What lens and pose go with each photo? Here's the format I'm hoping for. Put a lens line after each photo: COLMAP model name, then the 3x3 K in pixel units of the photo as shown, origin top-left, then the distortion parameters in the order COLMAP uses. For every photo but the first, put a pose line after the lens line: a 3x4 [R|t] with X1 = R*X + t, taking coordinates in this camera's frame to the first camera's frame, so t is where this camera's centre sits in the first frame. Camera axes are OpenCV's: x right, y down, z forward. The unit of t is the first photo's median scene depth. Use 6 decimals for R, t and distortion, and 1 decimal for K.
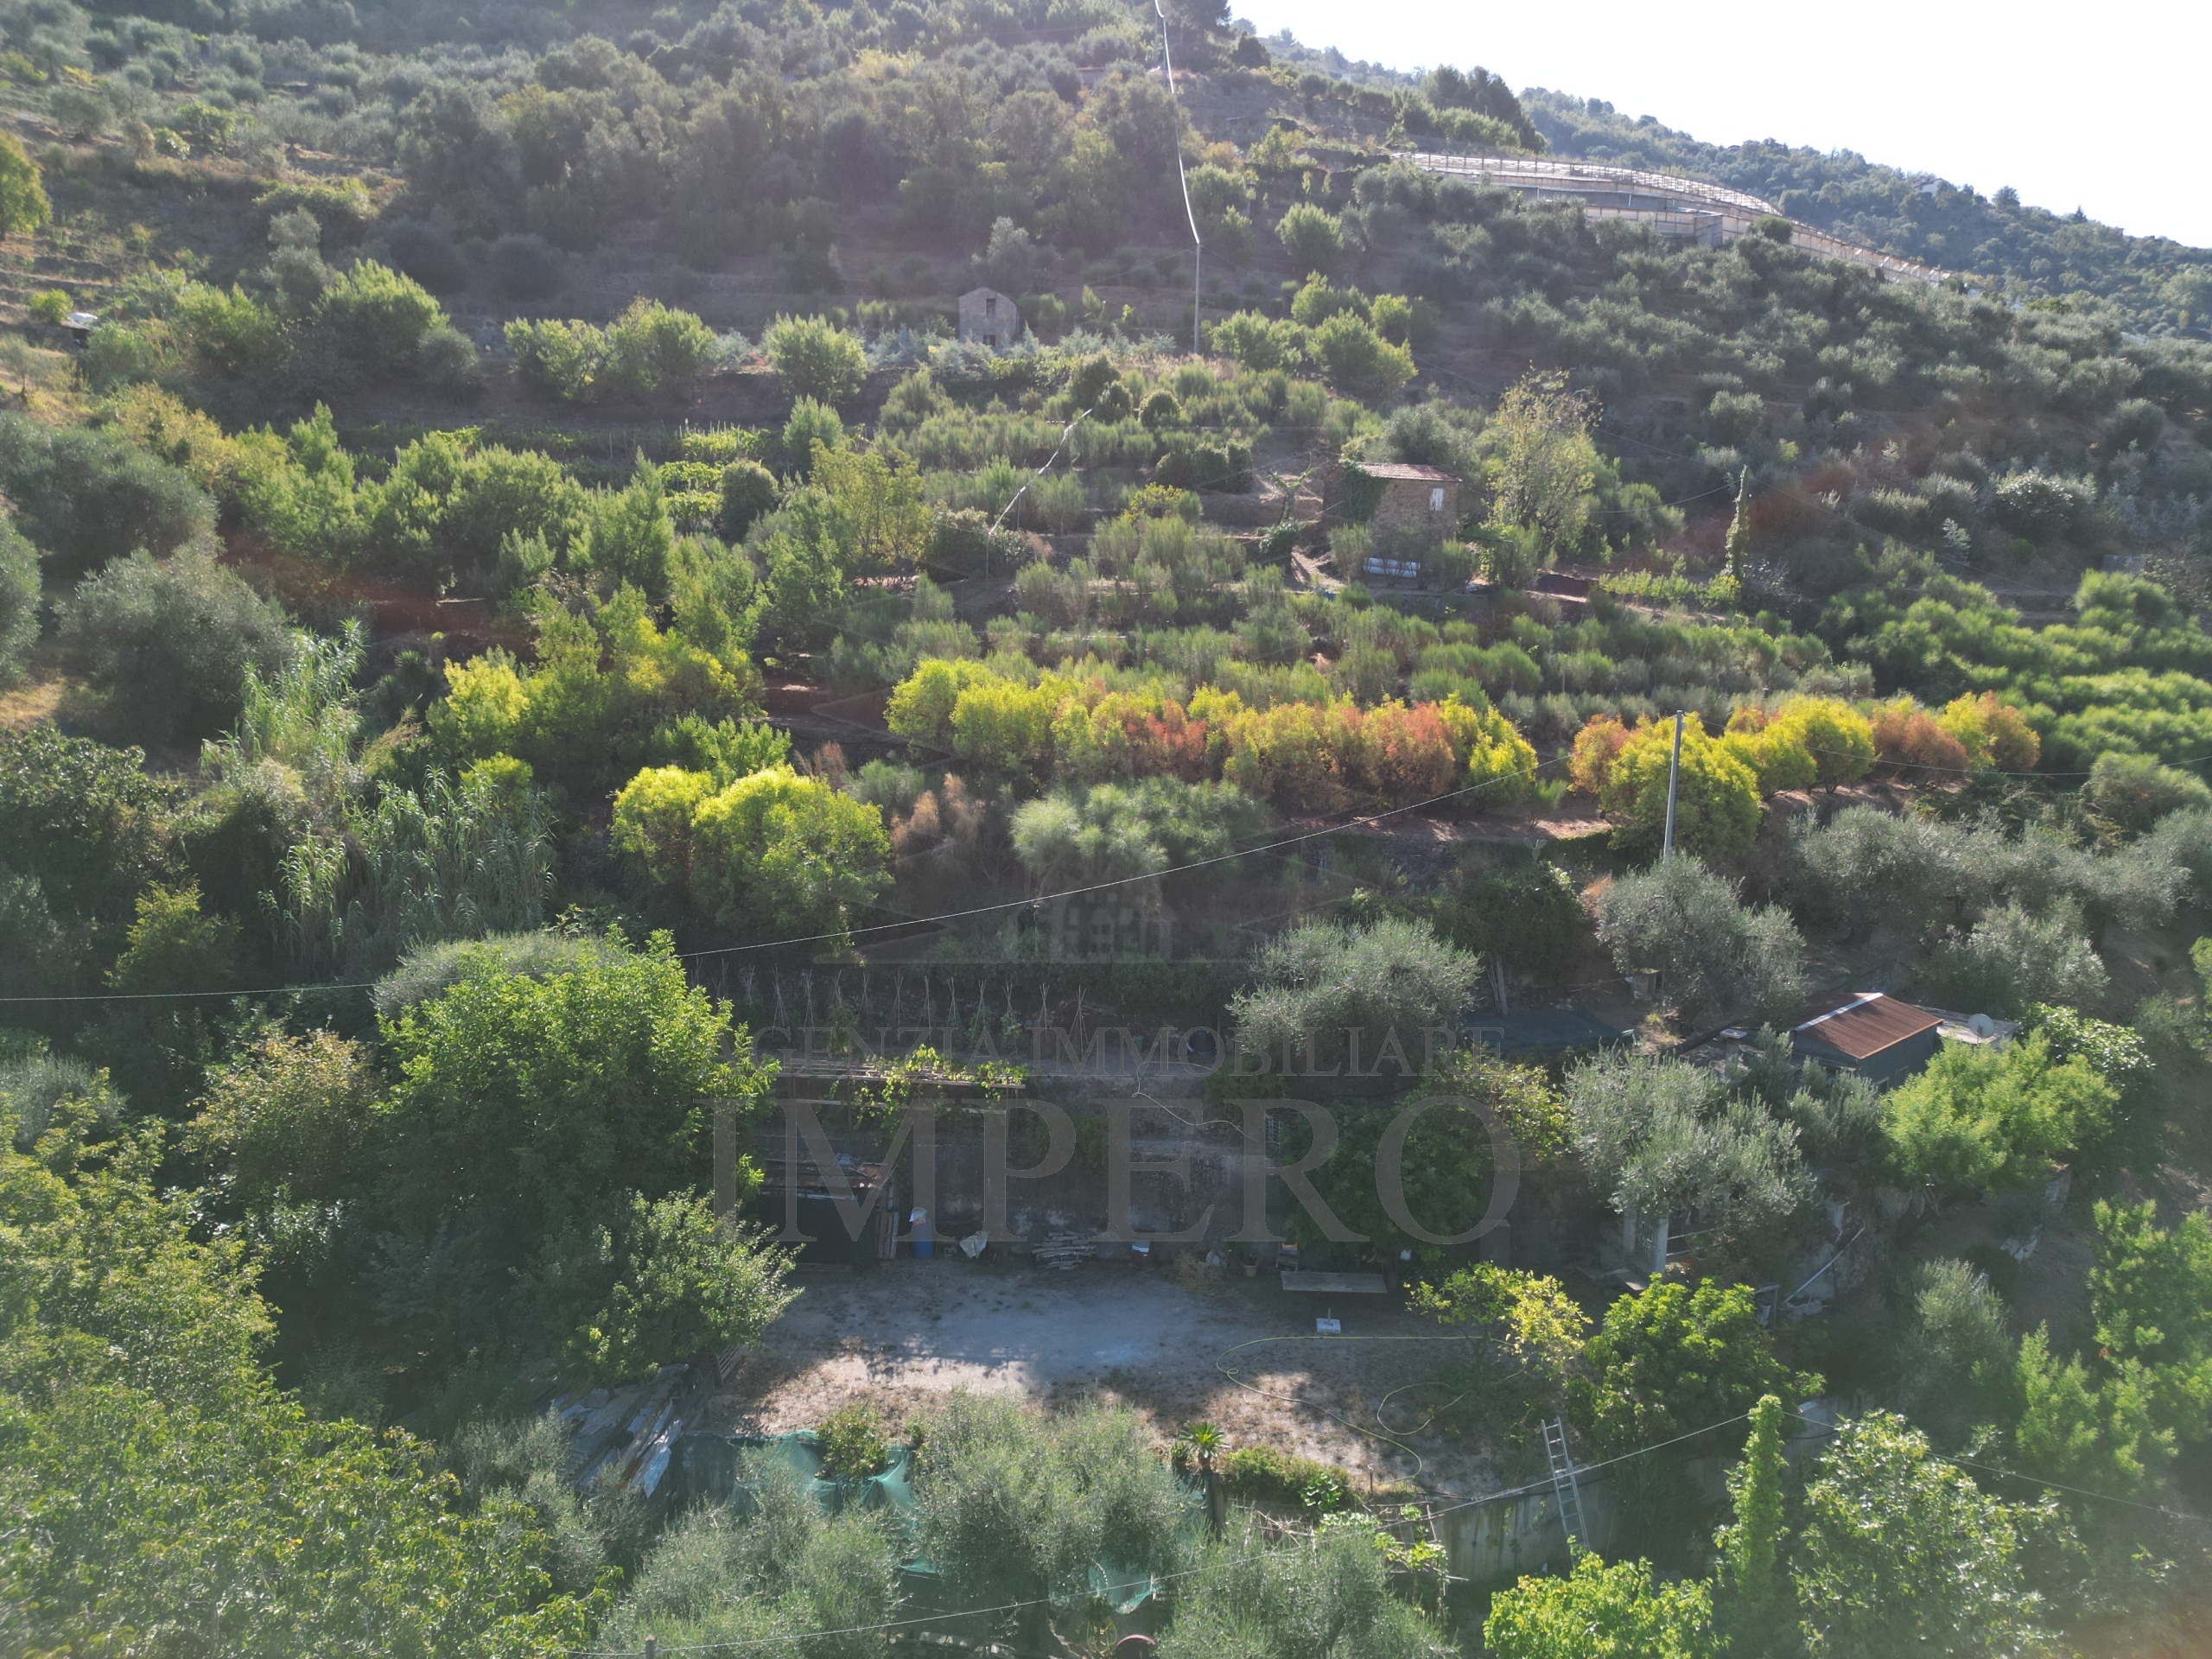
lens RADIAL K [[1546.5, 0, 1114.9], [0, 1546.5, 832.5], [0, 0, 1]] dist [0.070983, -0.061746]
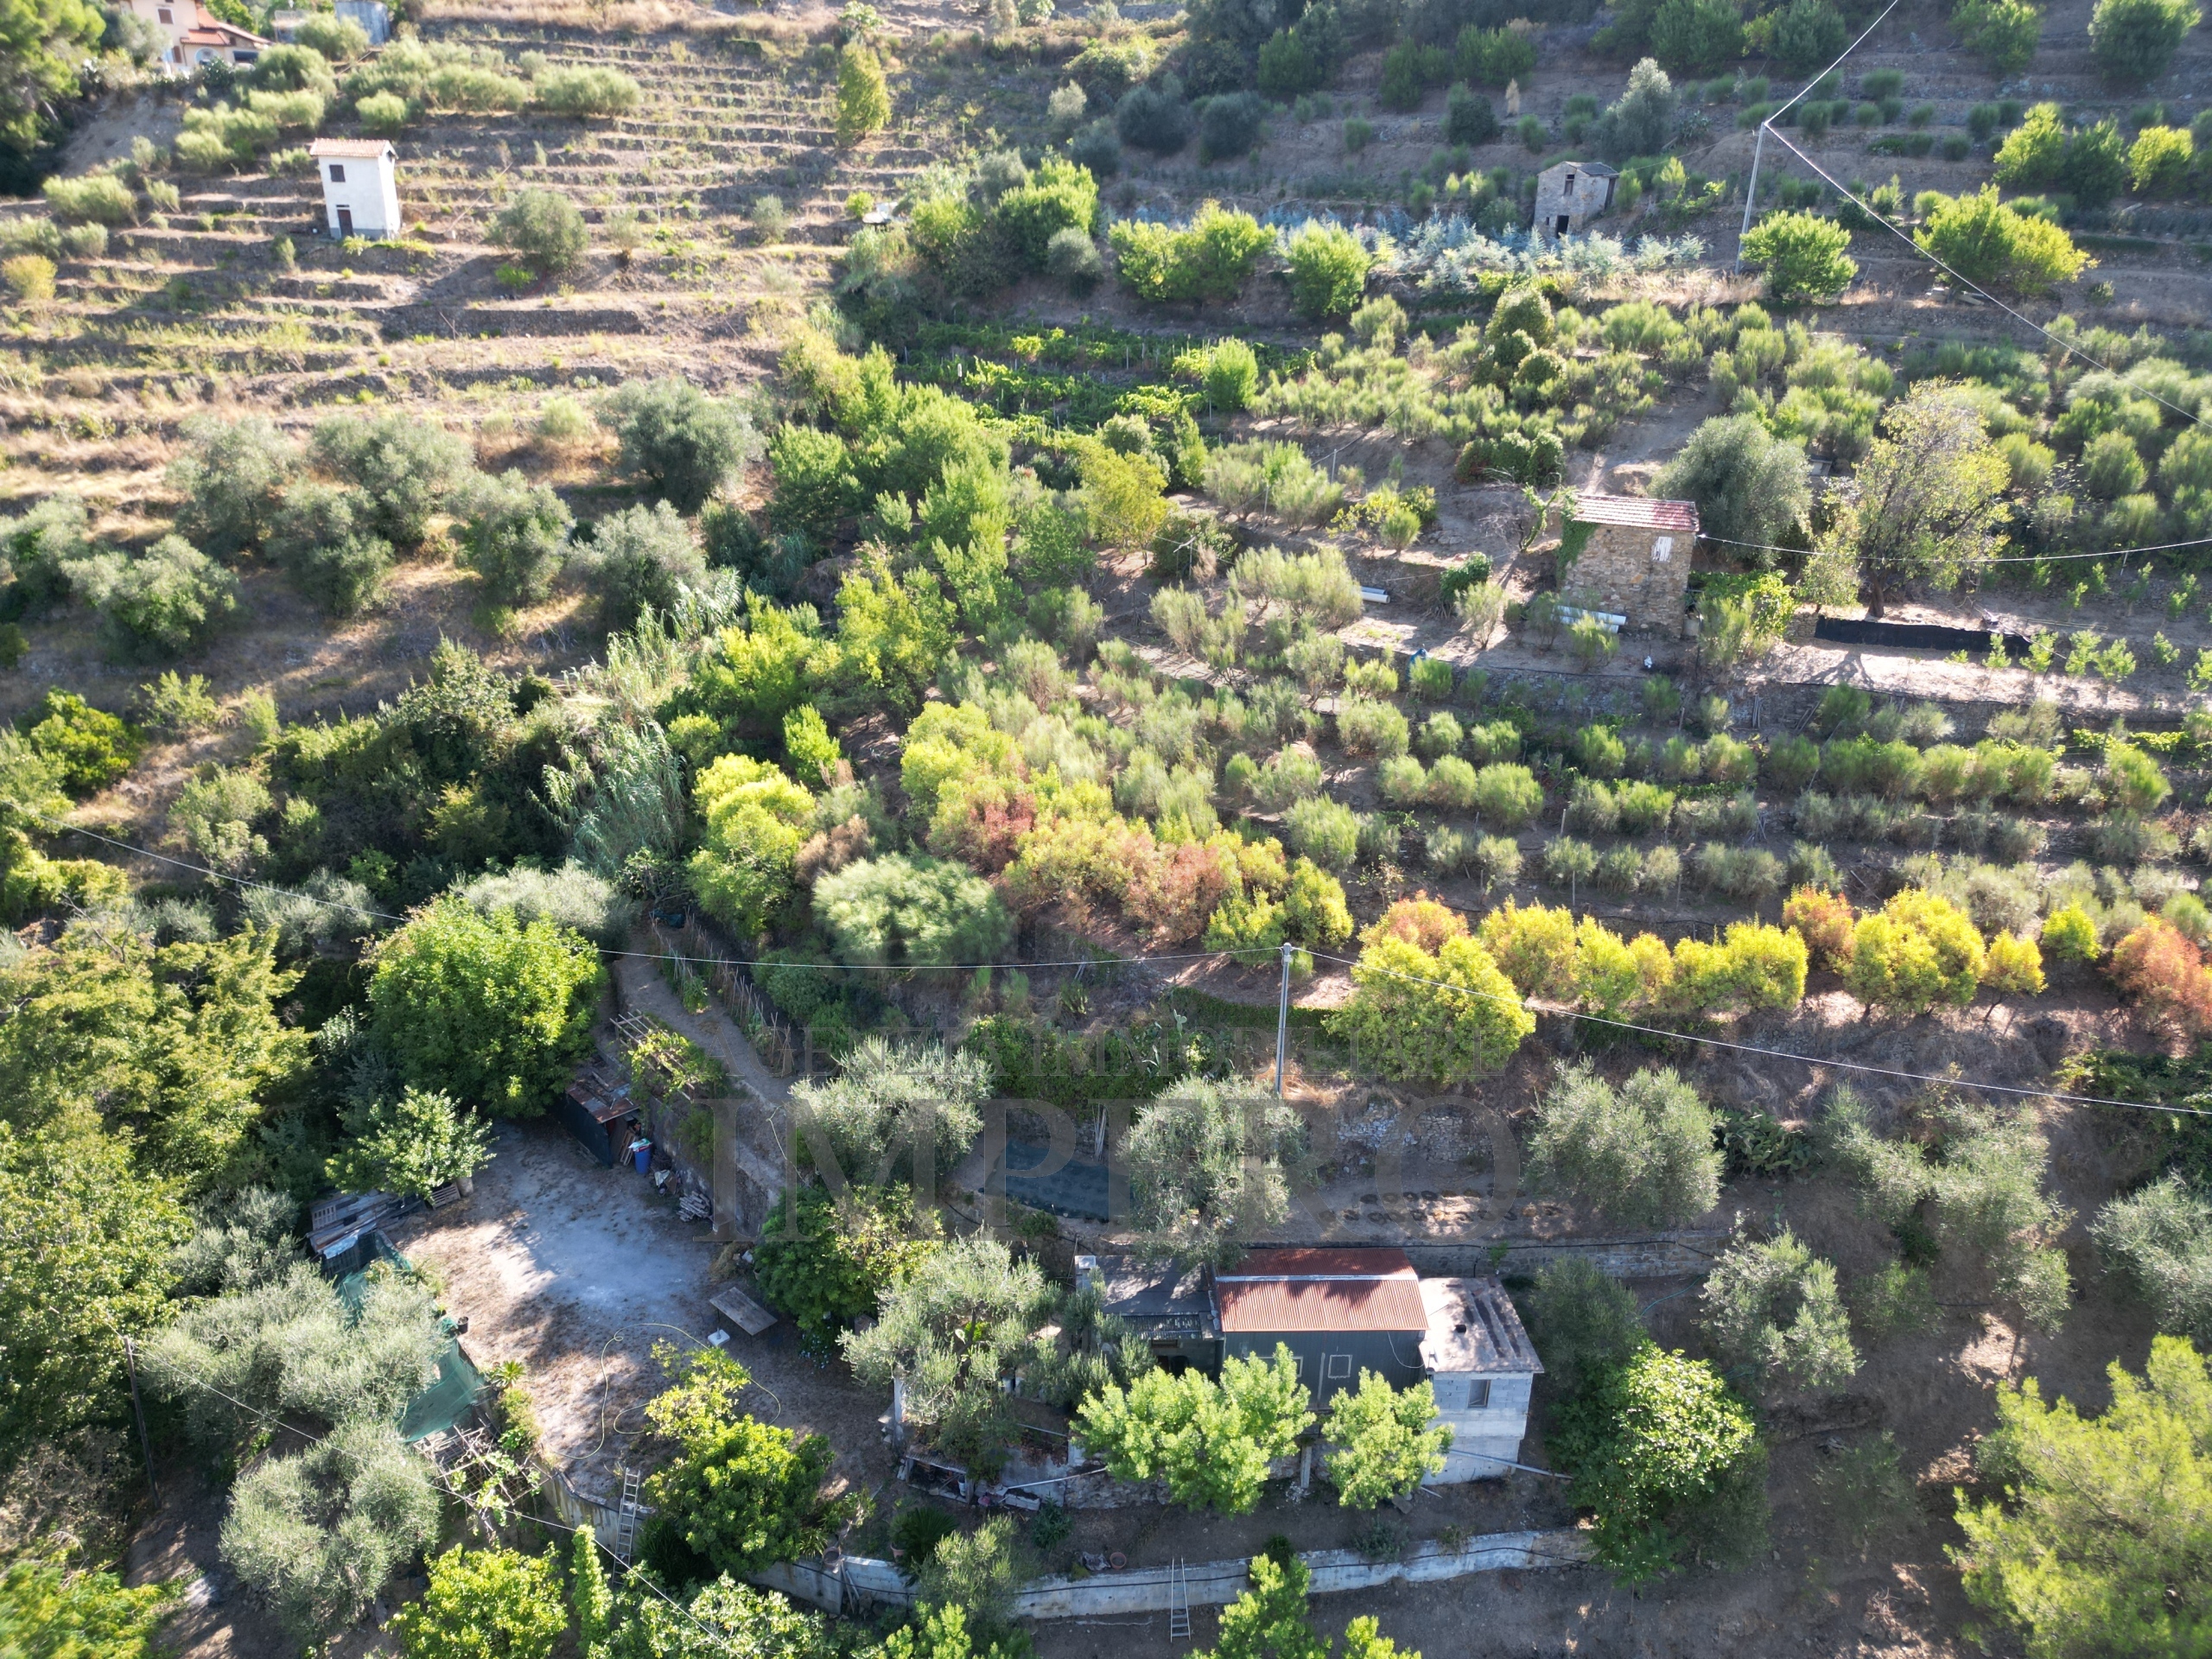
lens RADIAL K [[1553.0, 0, 1116.5], [0, 1553.0, 829.2], [0, 0, 1]] dist [0.067735, -0.058136]
pose [[0.759679, 0.249991, -0.600327, 0.707661], [-0.121065, 0.961386, 0.247144, -0.316077], [0.638930, -0.115071, 0.760610, 0.138593]]
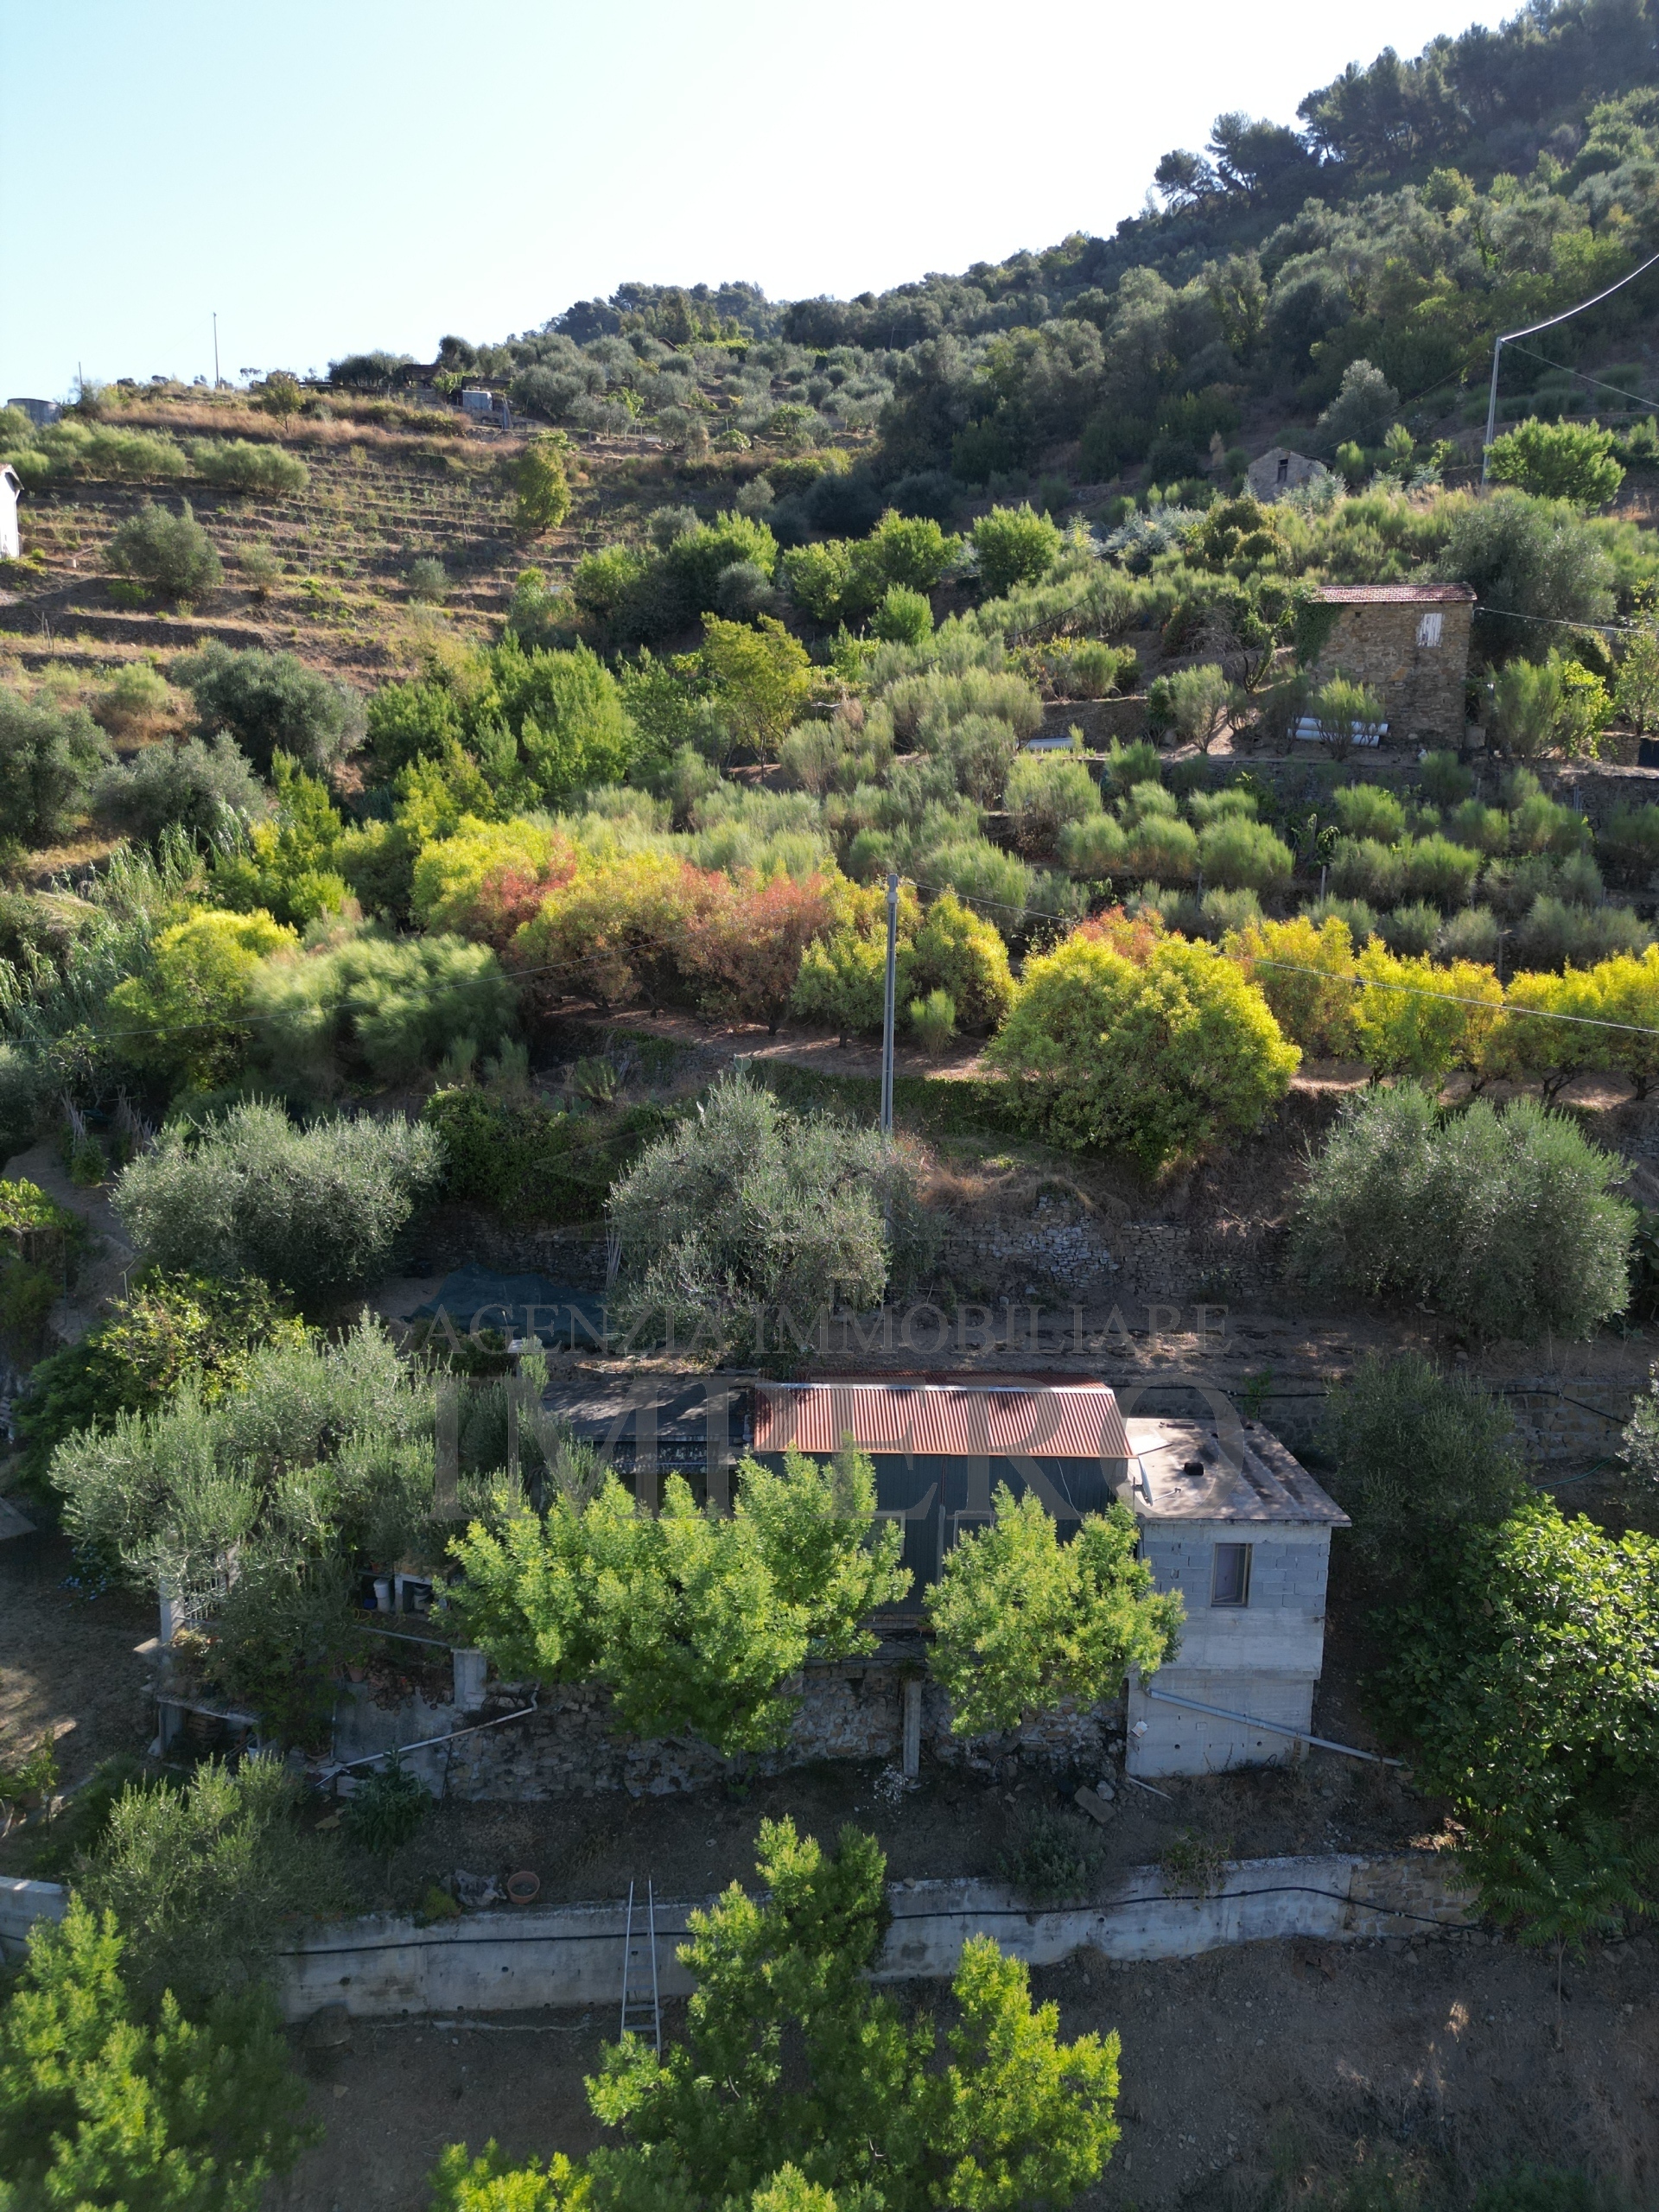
lens RADIAL K [[1550.1, 0, 832.8], [0, 1550.1, 1094.1], [0, 0, 1]] dist [0.065225, -0.057808]
pose [[0.748580, 0.116453, -0.652738, 0.624639], [-0.123164, 0.991745, 0.035686, -0.007575], [0.651505, 0.053680, 0.756743, 0.421010]]
